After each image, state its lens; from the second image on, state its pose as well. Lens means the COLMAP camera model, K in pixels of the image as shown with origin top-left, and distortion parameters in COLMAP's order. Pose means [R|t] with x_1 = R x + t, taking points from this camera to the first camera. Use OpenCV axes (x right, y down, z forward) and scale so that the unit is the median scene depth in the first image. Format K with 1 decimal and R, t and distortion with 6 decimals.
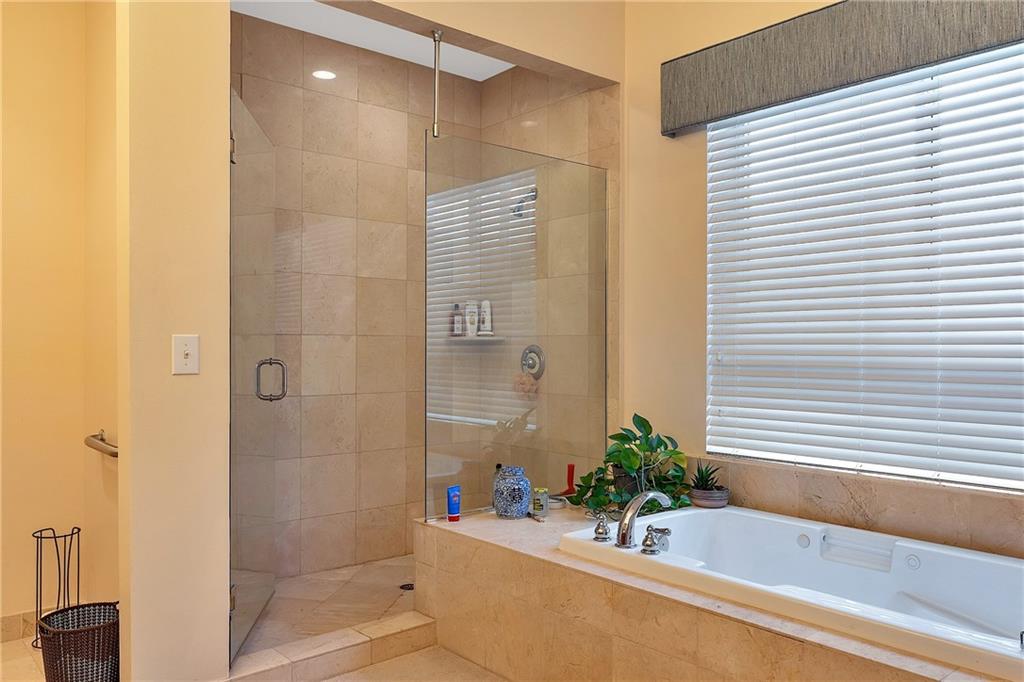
lens RADIAL K [[793.4, 0, 512.8], [0, 793.4, 347.1], [0, 0, 1]] dist [0.014078, 0.002917]
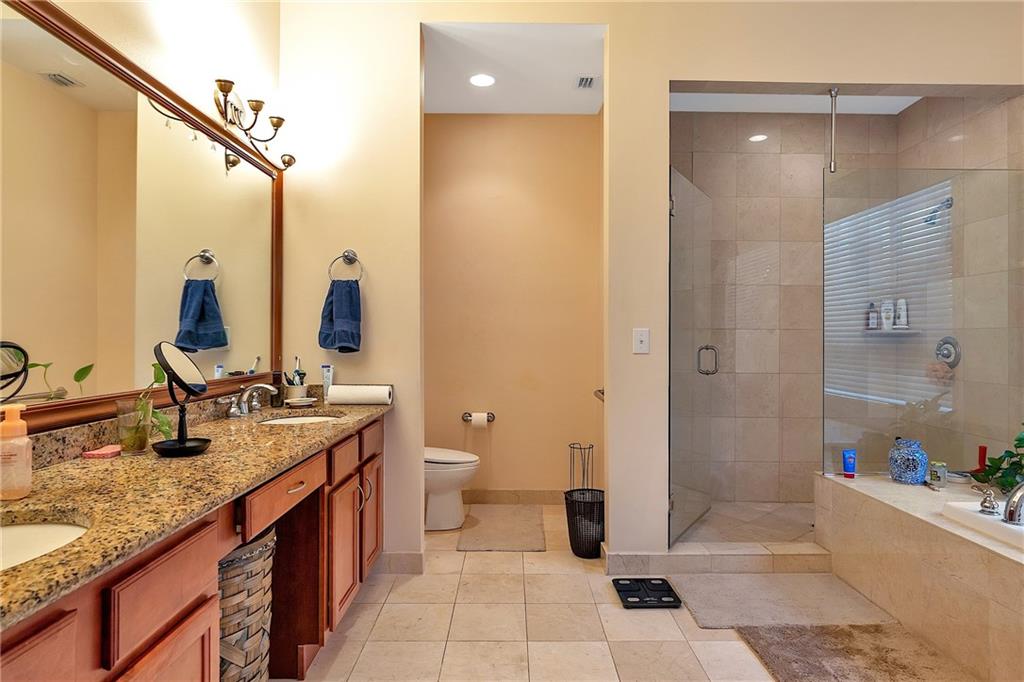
lens RADIAL K [[579.0, 0, 510.8], [0, 579.0, 337.2], [0, 0, 1]] dist [0.002987, 0.004548]
pose [[0.761305, 0.002973, -0.648388, 0.096260], [-0.006387, 0.999975, -0.002914, 0.004364], [0.648363, 0.006359, 0.761305, -0.031373]]
